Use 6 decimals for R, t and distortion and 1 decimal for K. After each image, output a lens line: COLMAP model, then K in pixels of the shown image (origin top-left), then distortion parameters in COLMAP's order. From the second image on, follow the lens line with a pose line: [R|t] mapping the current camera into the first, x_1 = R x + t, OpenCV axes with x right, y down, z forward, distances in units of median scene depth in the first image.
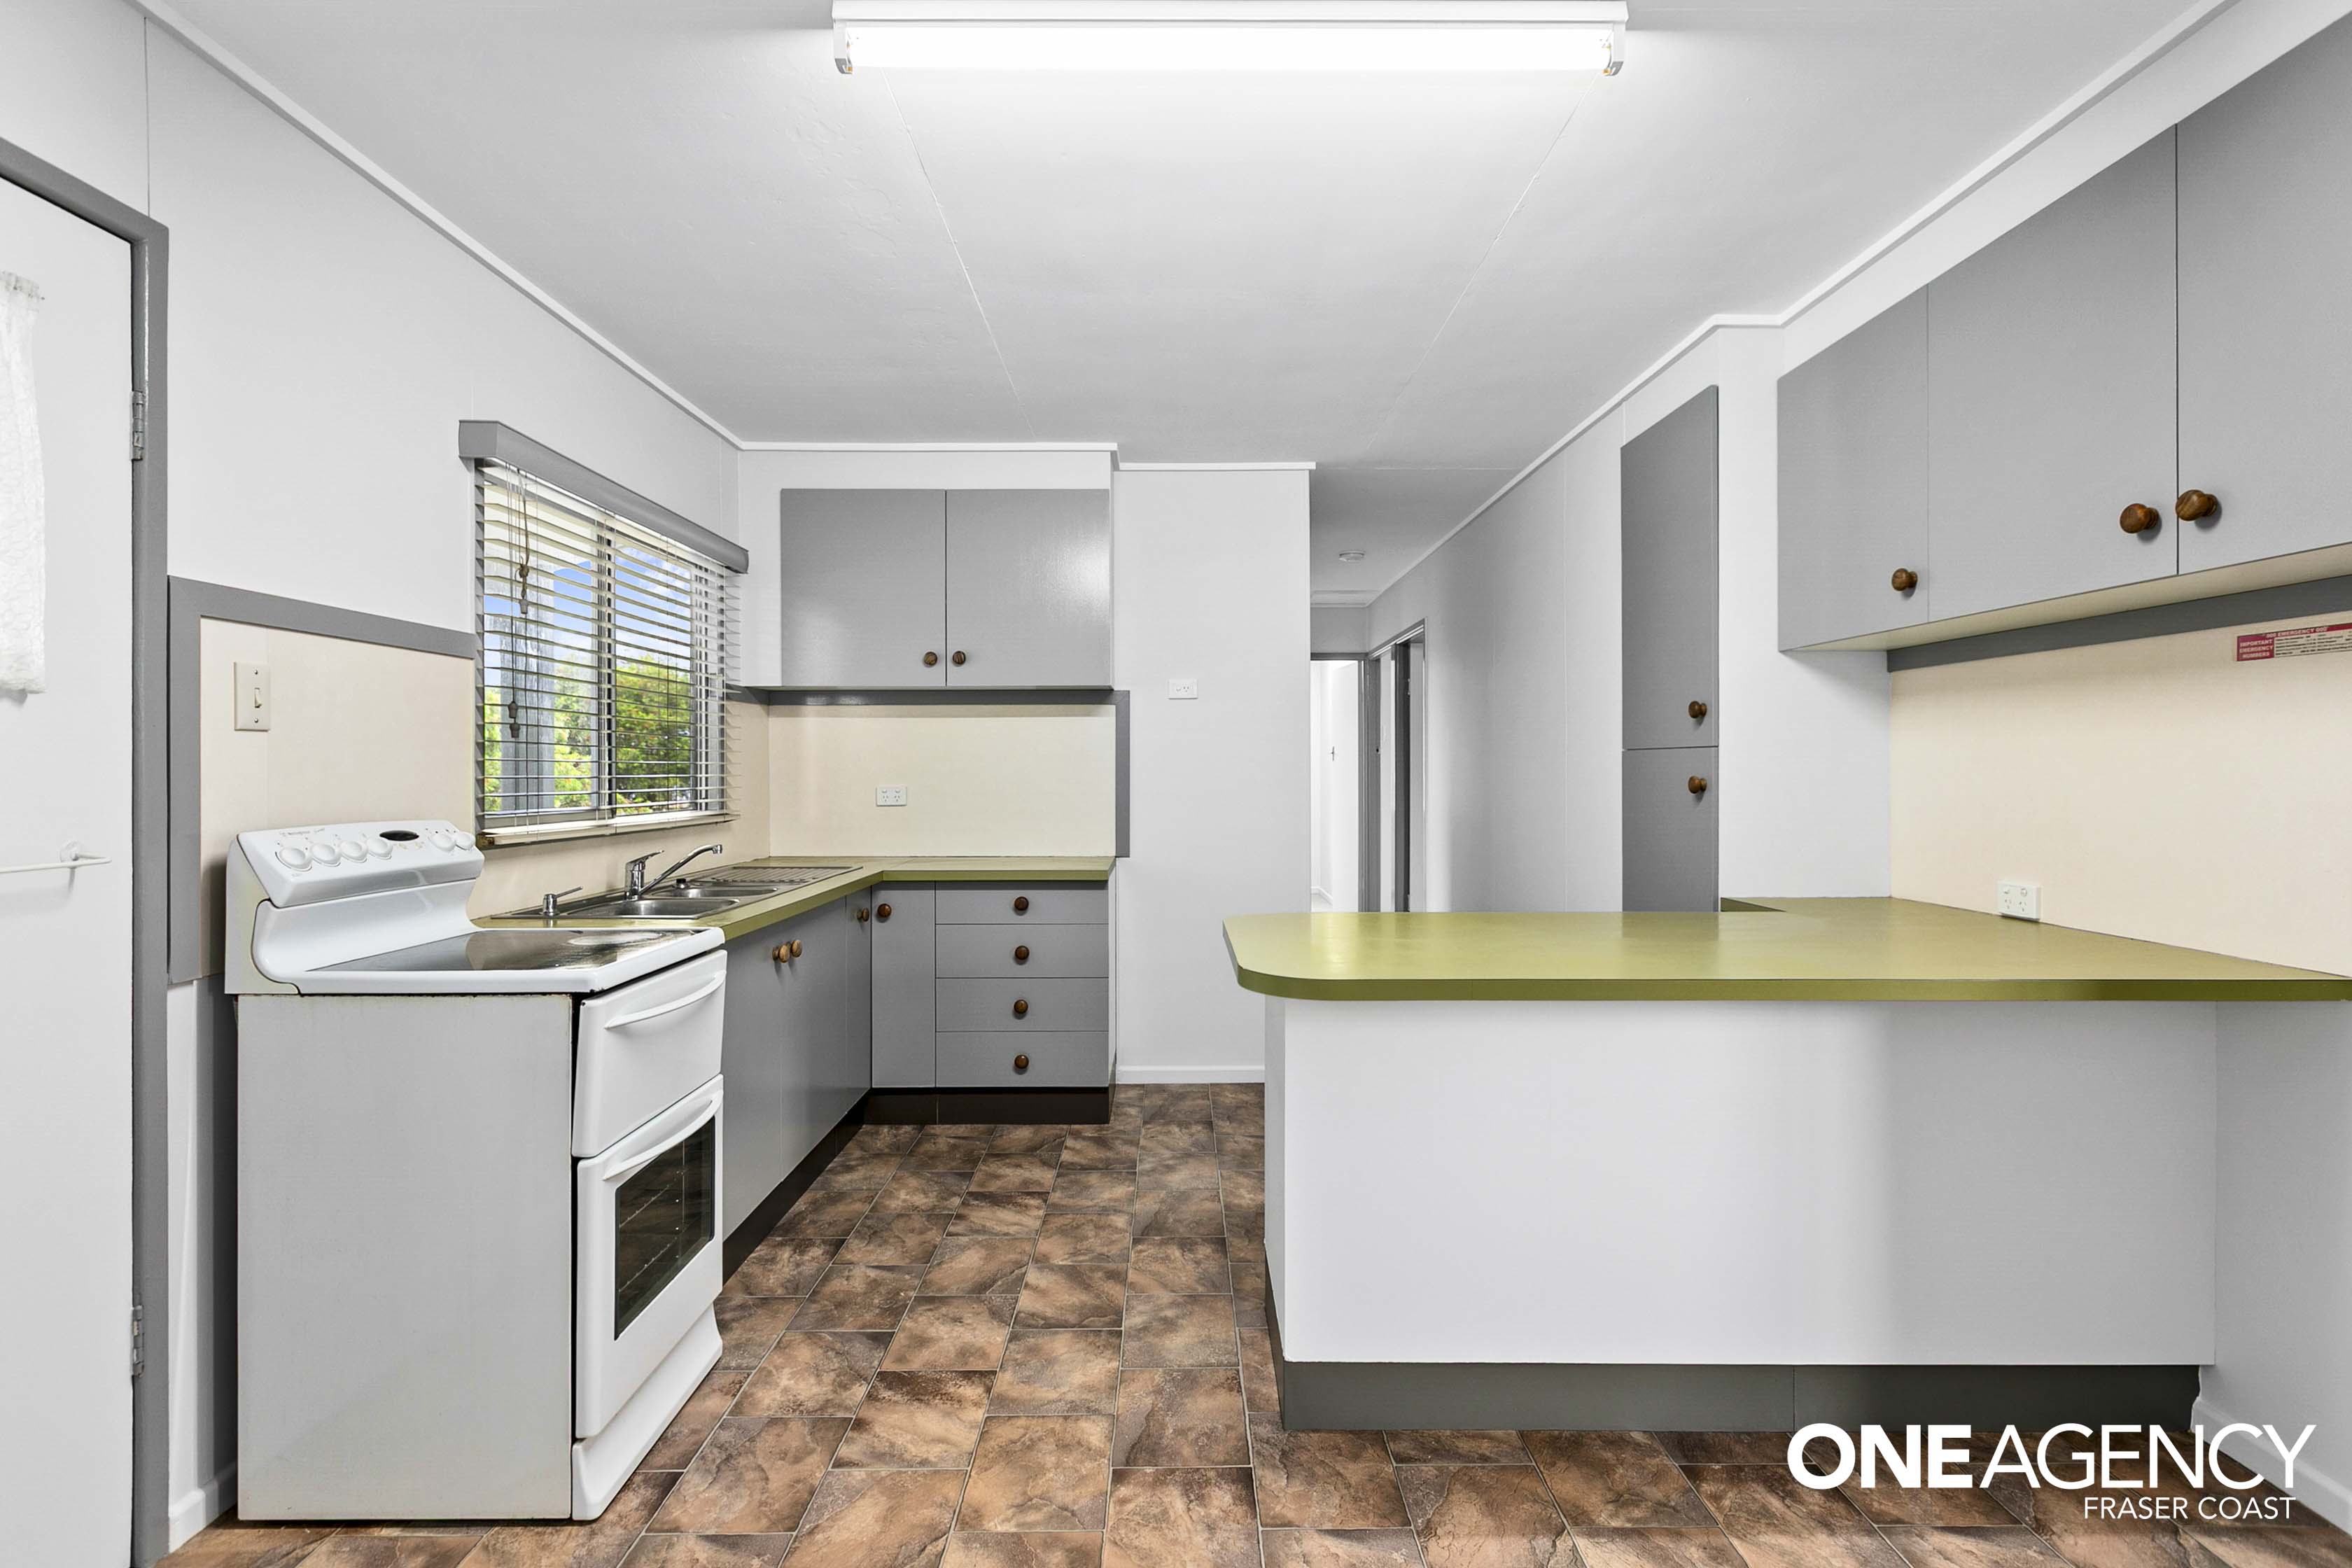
lens RADIAL K [[1127.9, 0, 1175.4], [0, 1127.9, 772.7], [0, 0, 1]] dist [-0.001362, -0.001228]
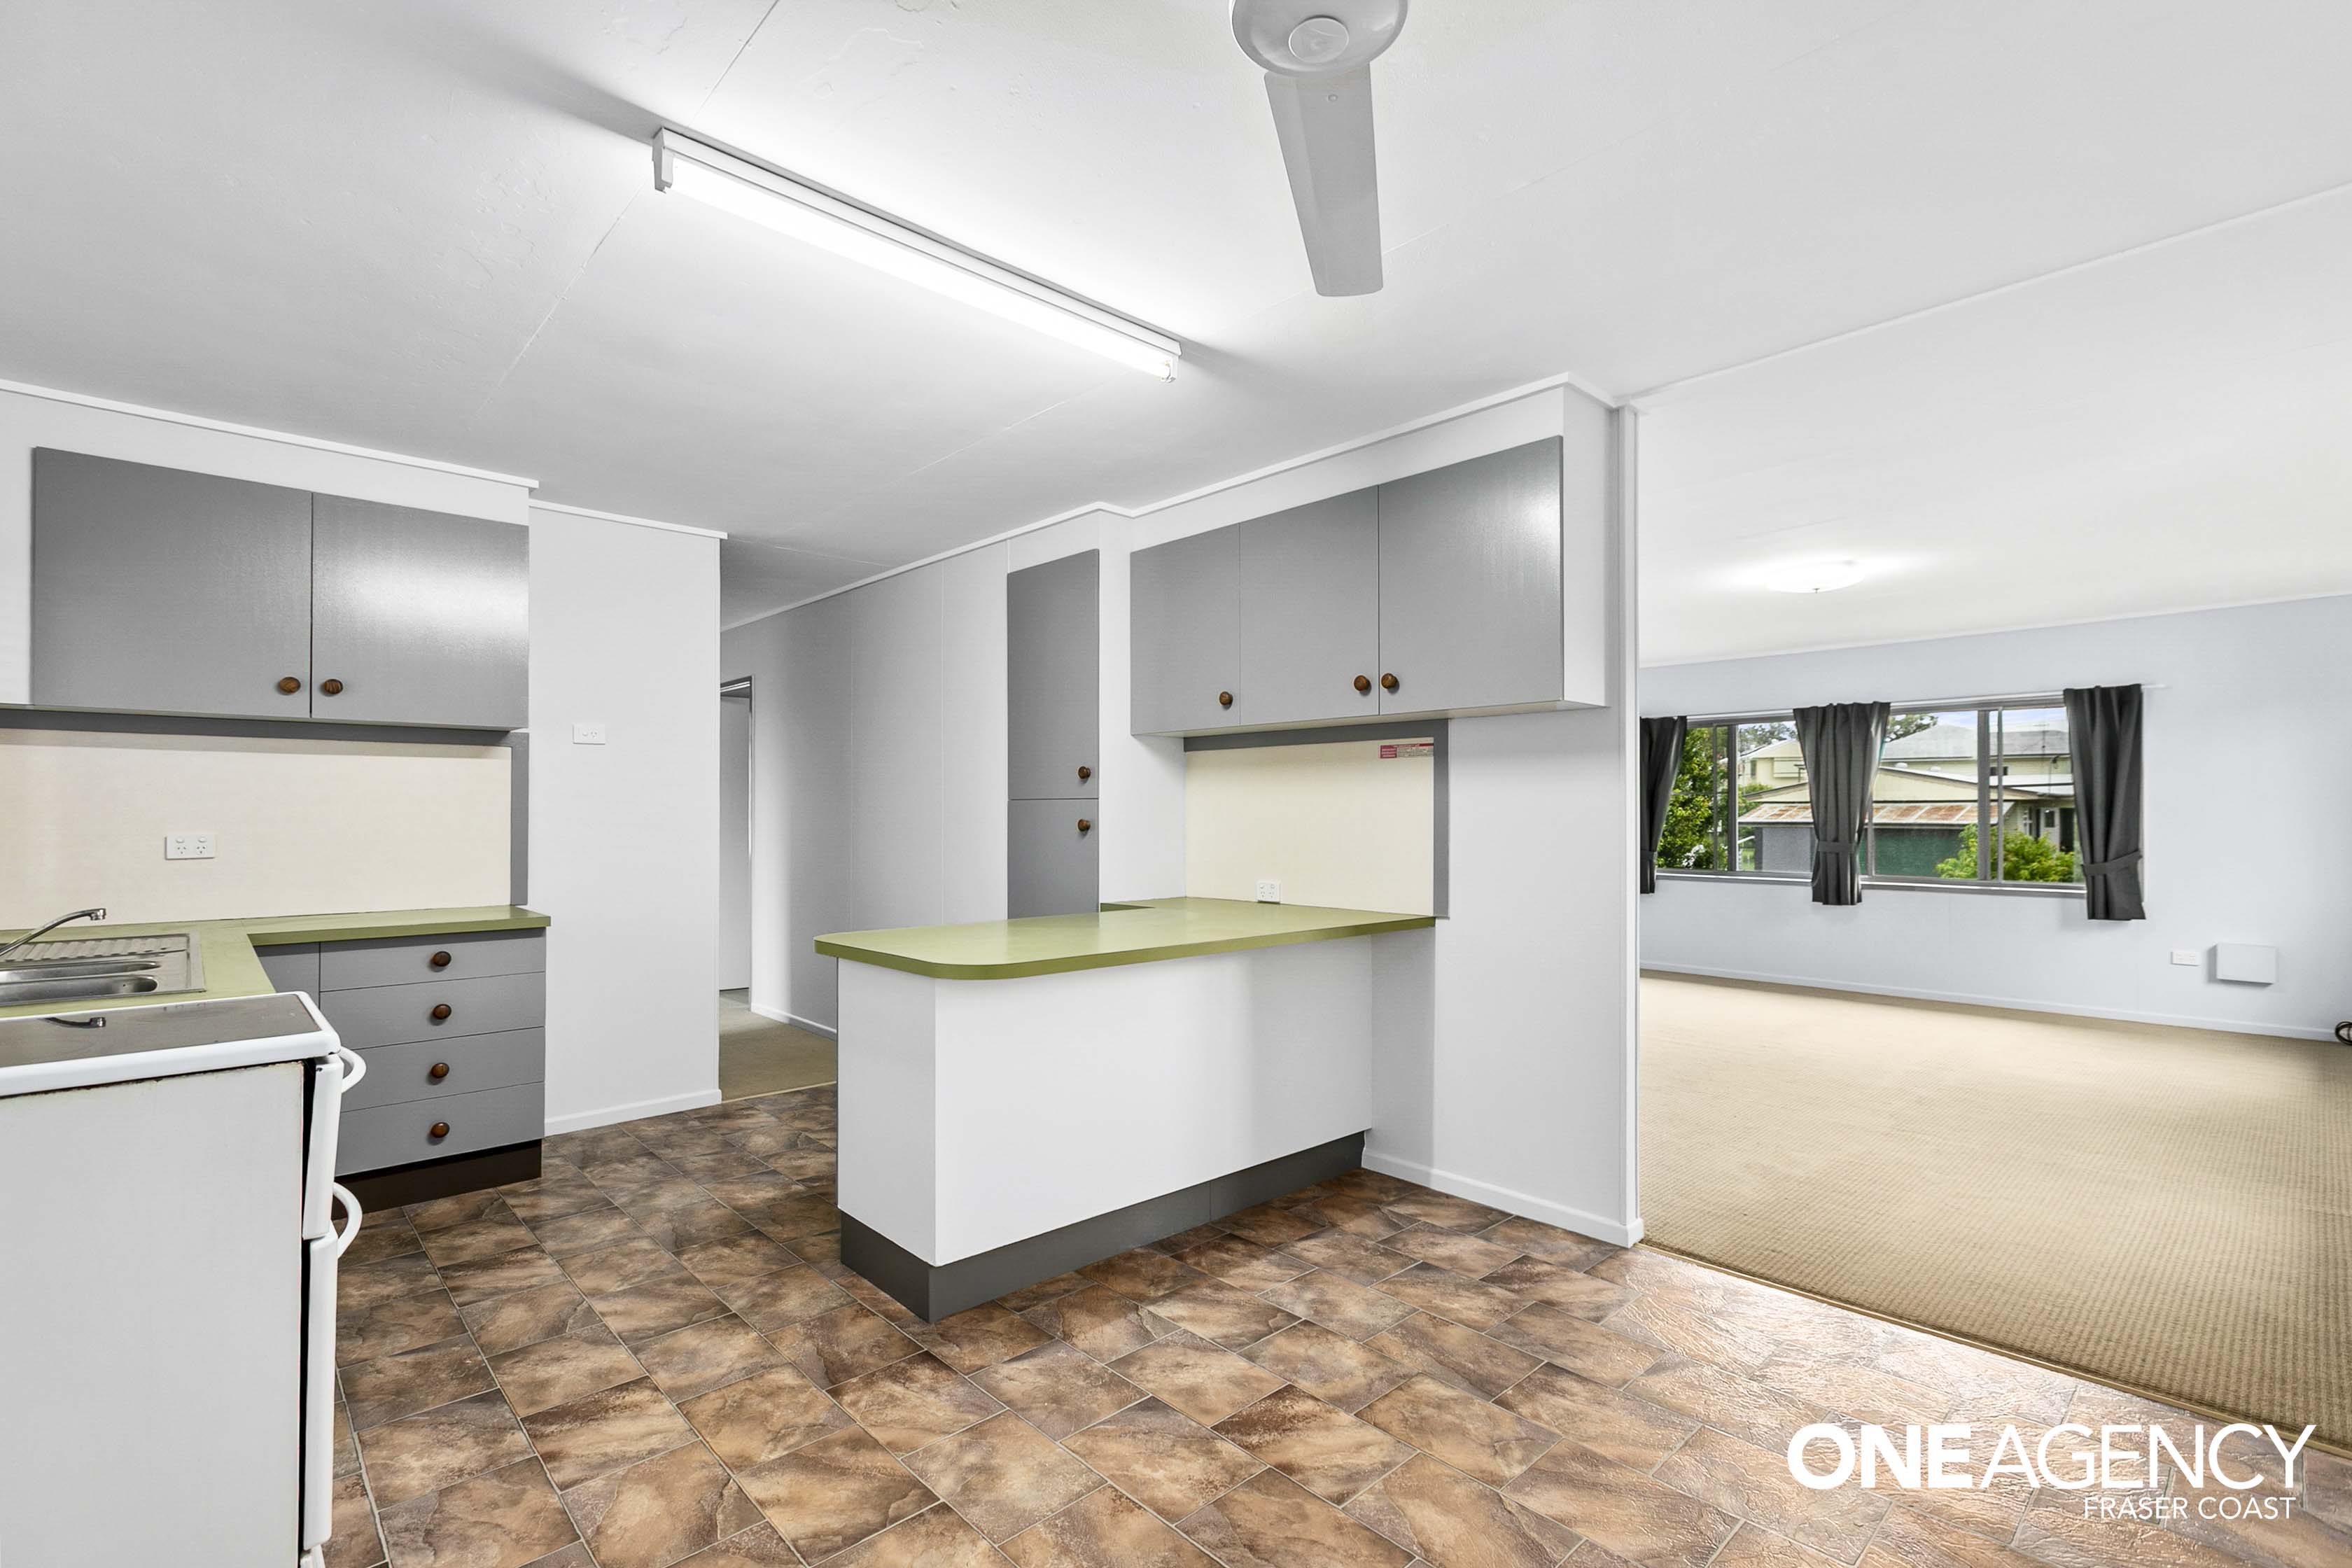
lens RADIAL K [[1063.8, 0, 1176.1], [0, 1063.8, 803.4], [0, 0, 1]] dist [-0.000751, -0.000603]
pose [[0.733567, 0.007259, 0.679578, -0.430390], [0.001804, 0.999919, -0.012628, 0.000608], [-0.679615, 0.010489, 0.733494, -0.078929]]
